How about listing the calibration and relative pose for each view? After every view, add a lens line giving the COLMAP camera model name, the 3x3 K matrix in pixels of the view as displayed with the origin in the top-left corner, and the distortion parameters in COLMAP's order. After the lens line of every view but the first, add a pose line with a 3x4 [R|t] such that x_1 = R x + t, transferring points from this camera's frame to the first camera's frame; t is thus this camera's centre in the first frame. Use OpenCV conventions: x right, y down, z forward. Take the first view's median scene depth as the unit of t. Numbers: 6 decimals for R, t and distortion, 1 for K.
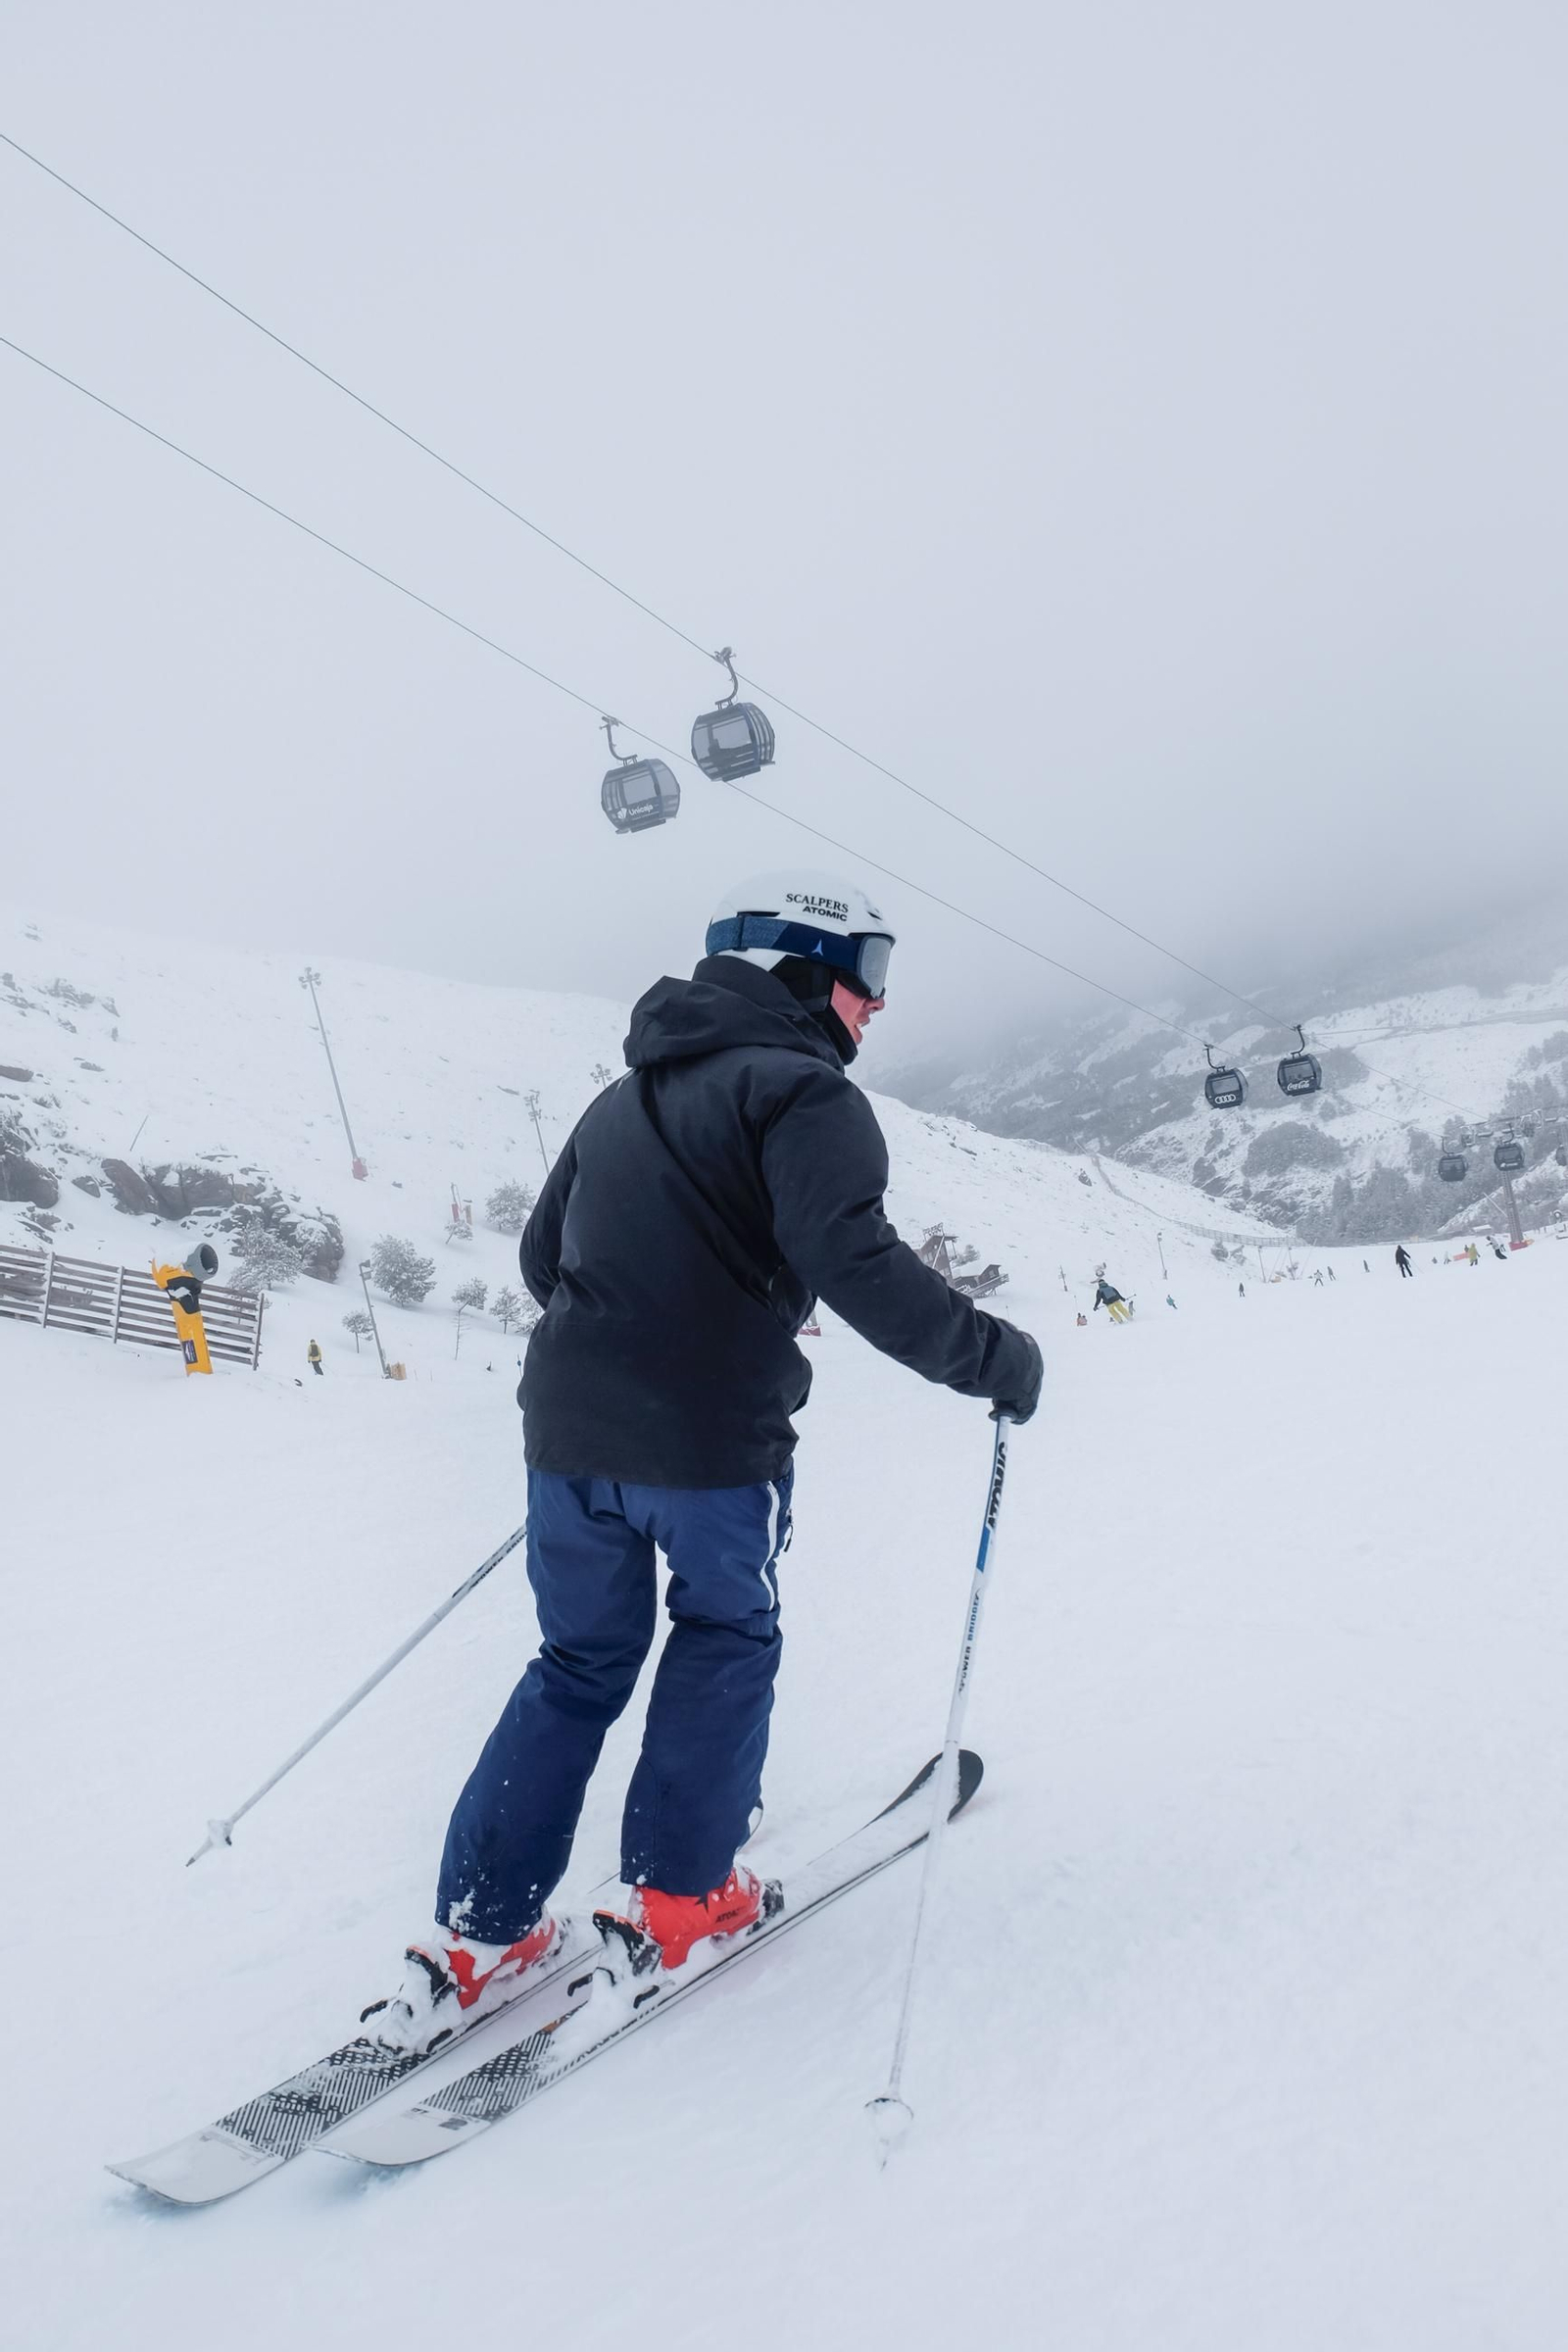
lens RADIAL K [[2270.8, 0, 776.1], [0, 2270.8, 1214.4], [0, 0, 1]] dist [-0.169595, 0.950352]
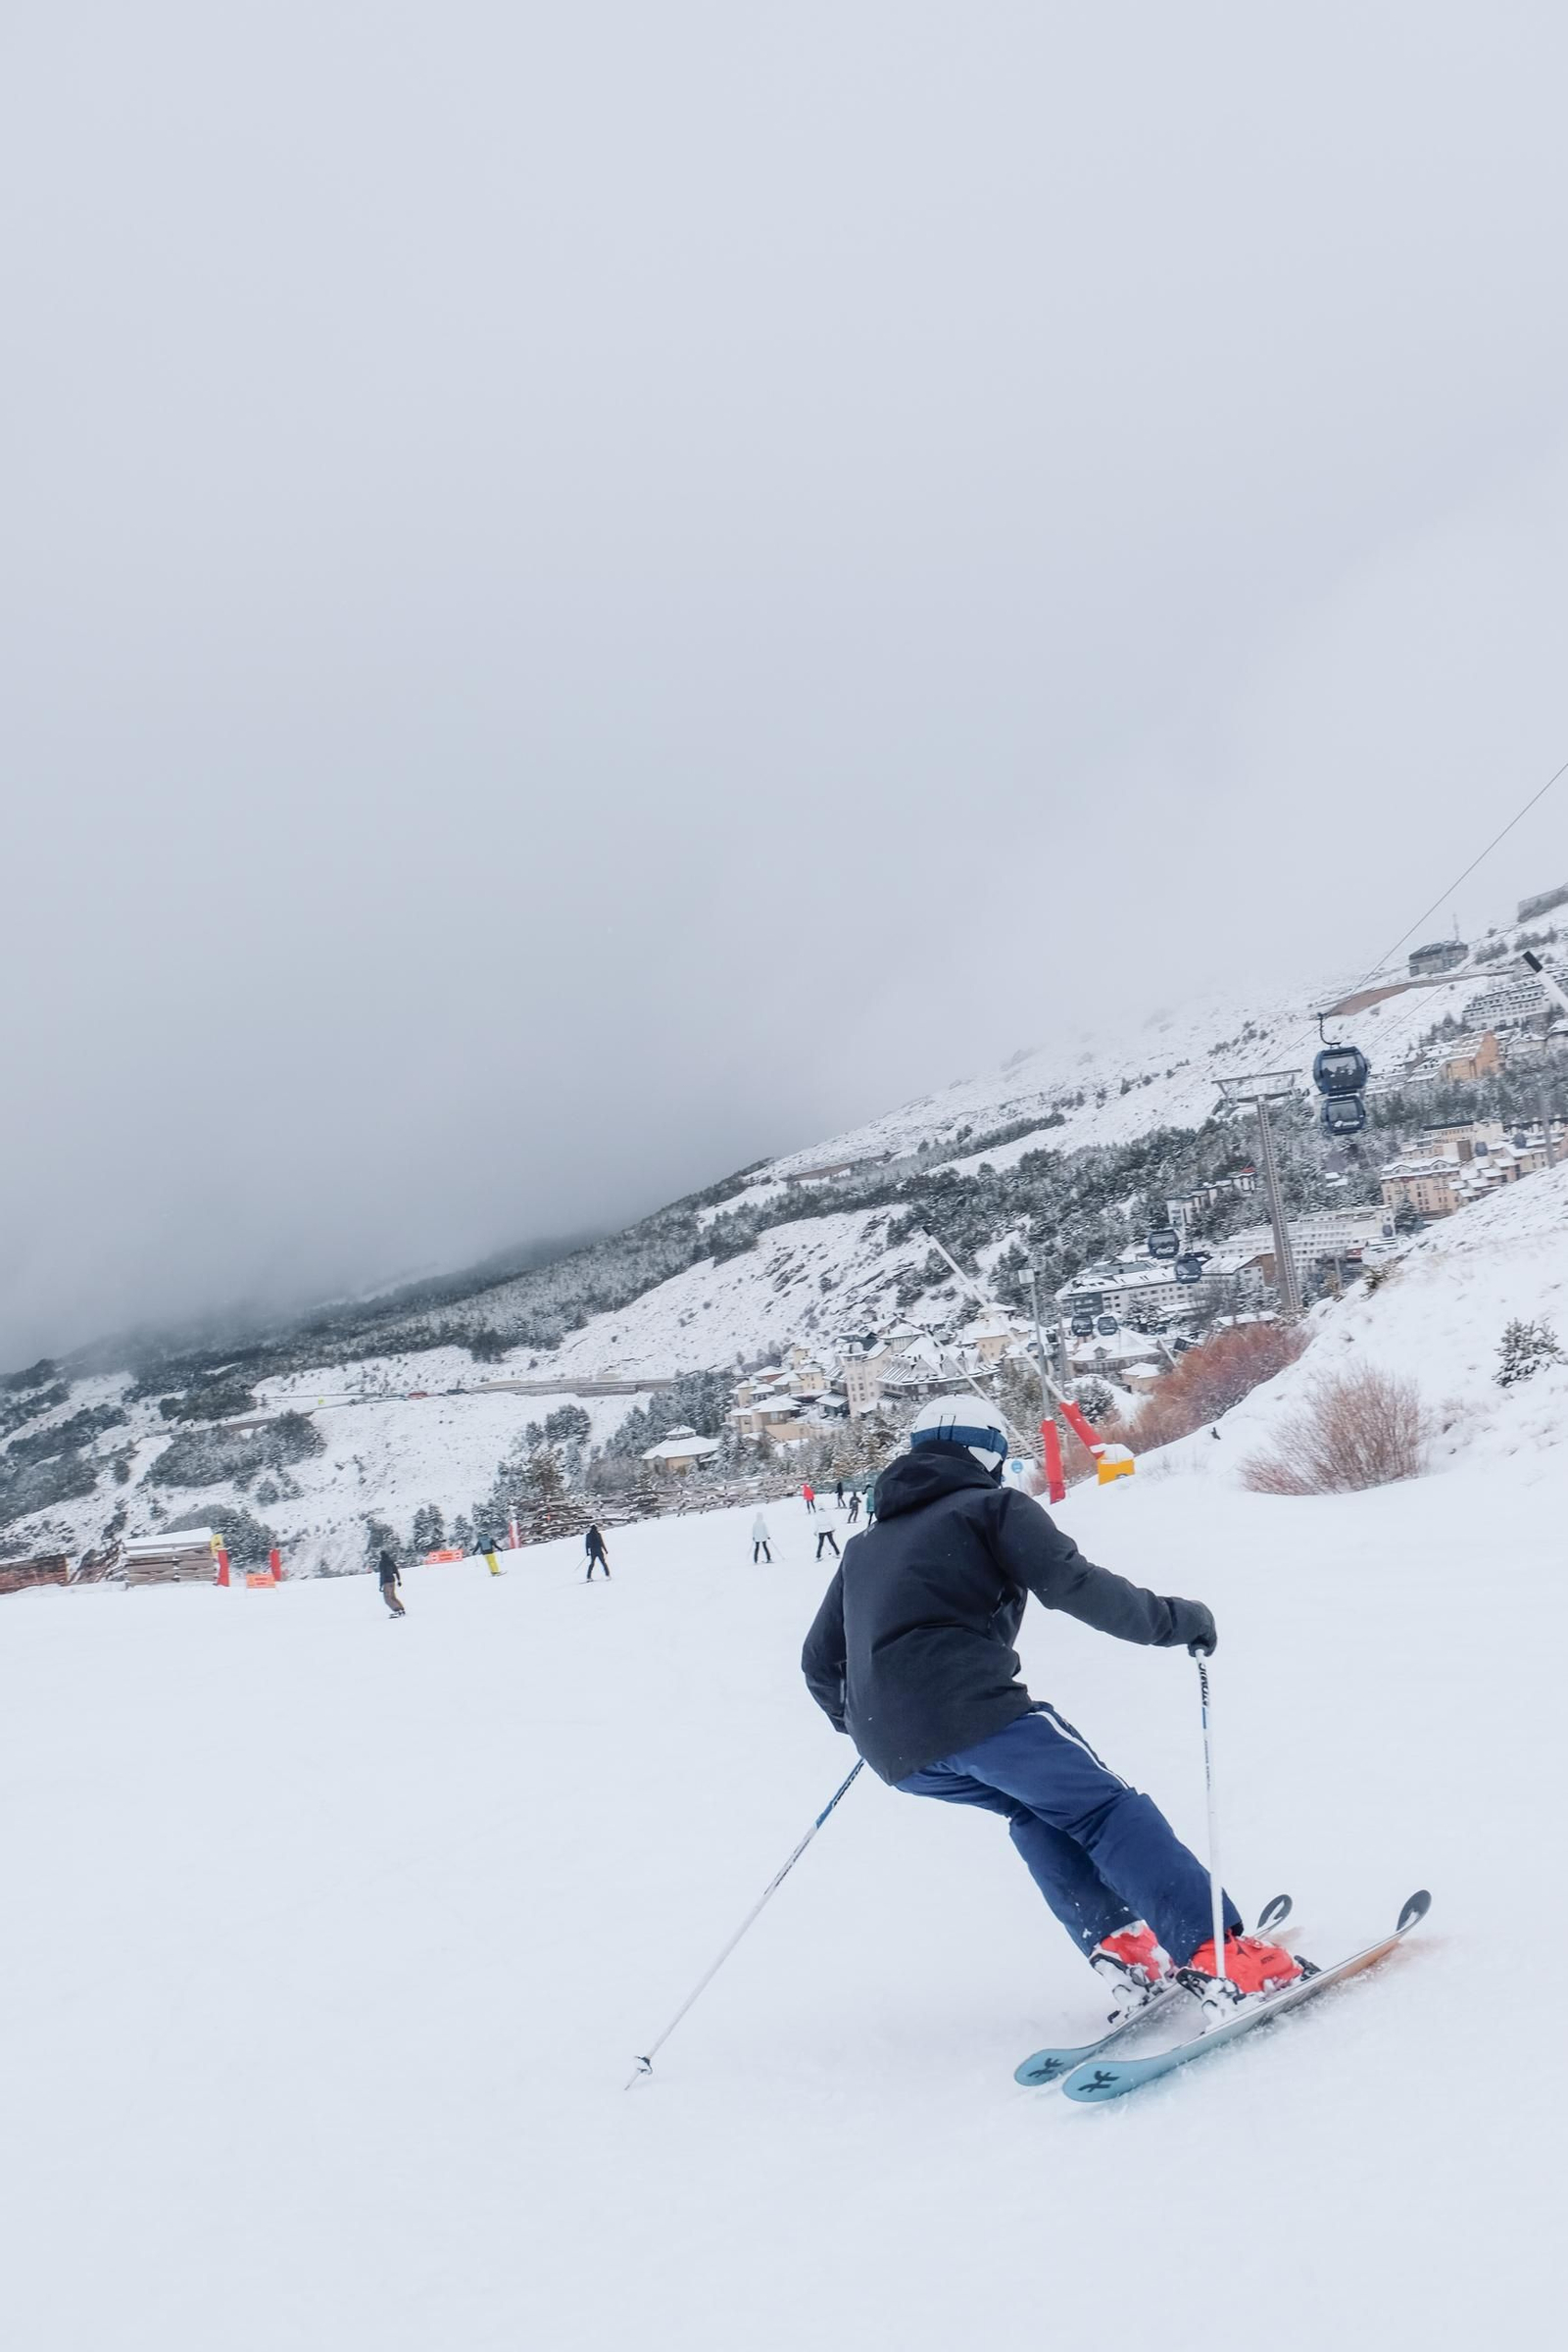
lens RADIAL K [[2270.8, 0, 776.1], [0, 2270.8, 1214.4], [0, 0, 1]] dist [-0.169595, 0.950352]
pose [[0.908481, 0.114326, 0.401984, 0.086746], [-0.035901, 0.979649, -0.197480, 0.005028], [-0.416380, 0.164976, 0.894098, 0.247384]]
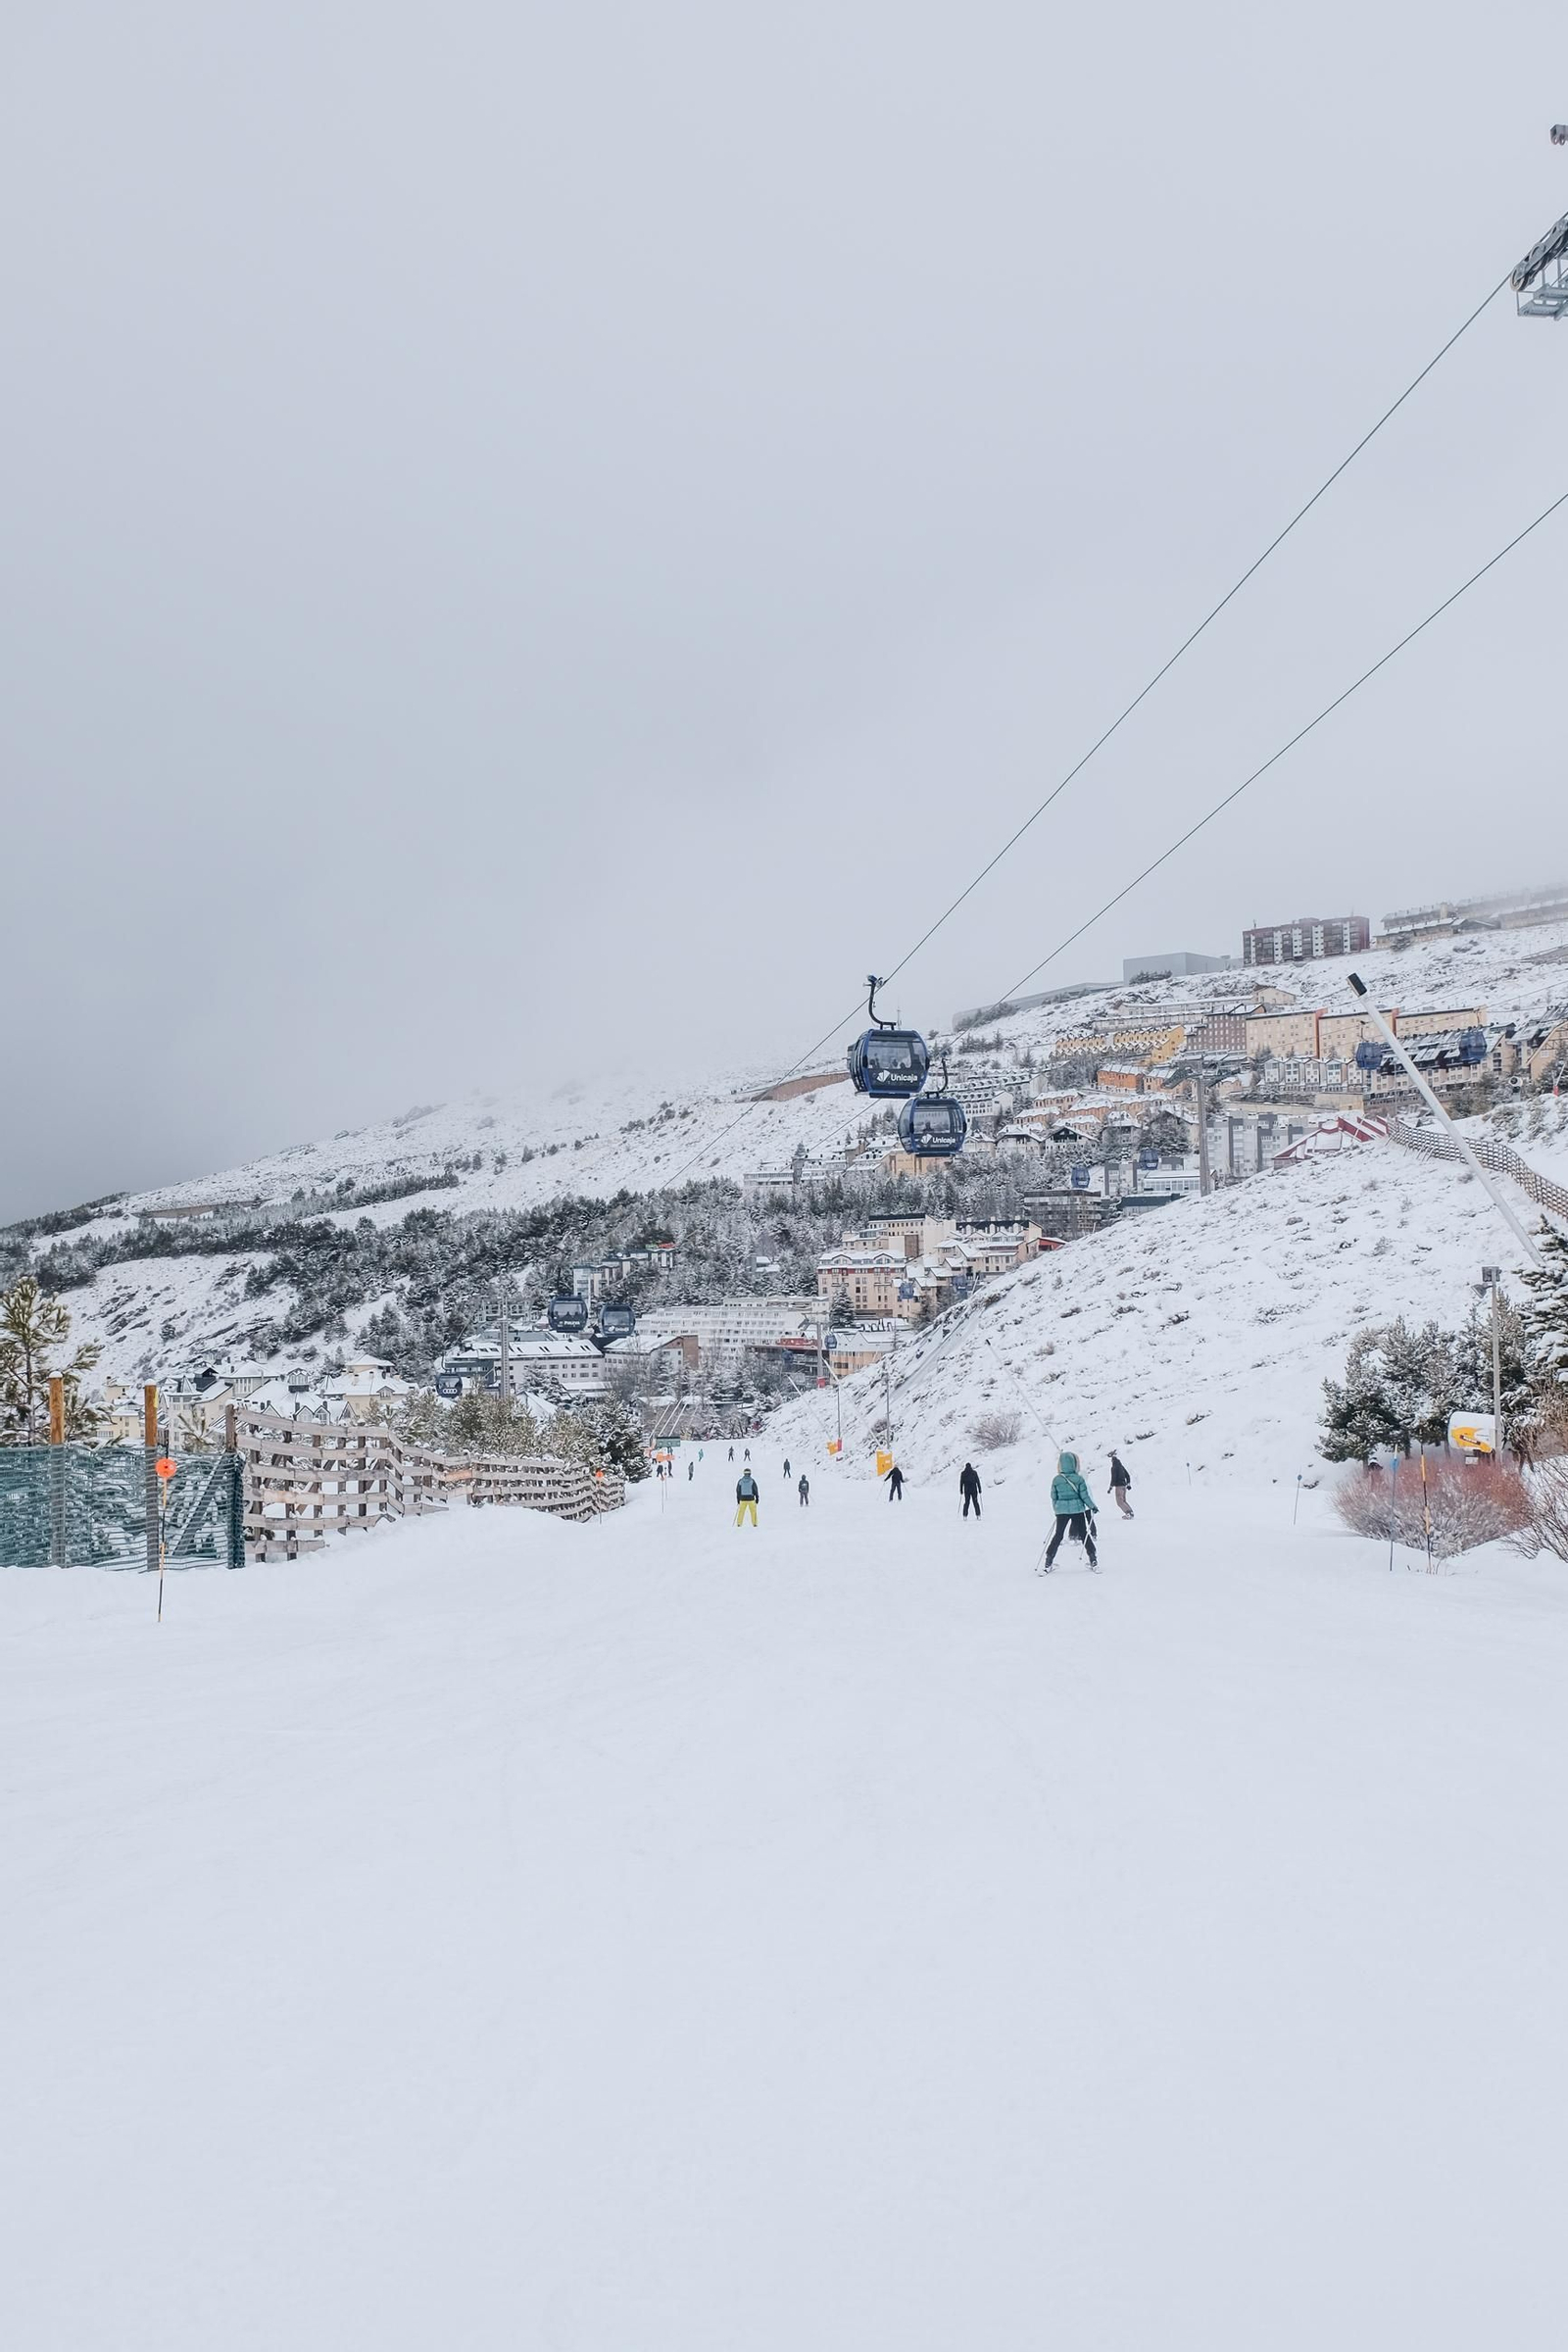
lens RADIAL K [[2270.2, 0, 785.4], [0, 2270.2, 1154.5], [0, 0, 1]] dist [-0.170396, 0.966710]
pose [[0.742663, 0.249702, 0.621370, 0.116509], [-0.085306, 0.955598, -0.282056, -0.000187], [-0.664209, 0.156466, 0.730989, 0.303664]]
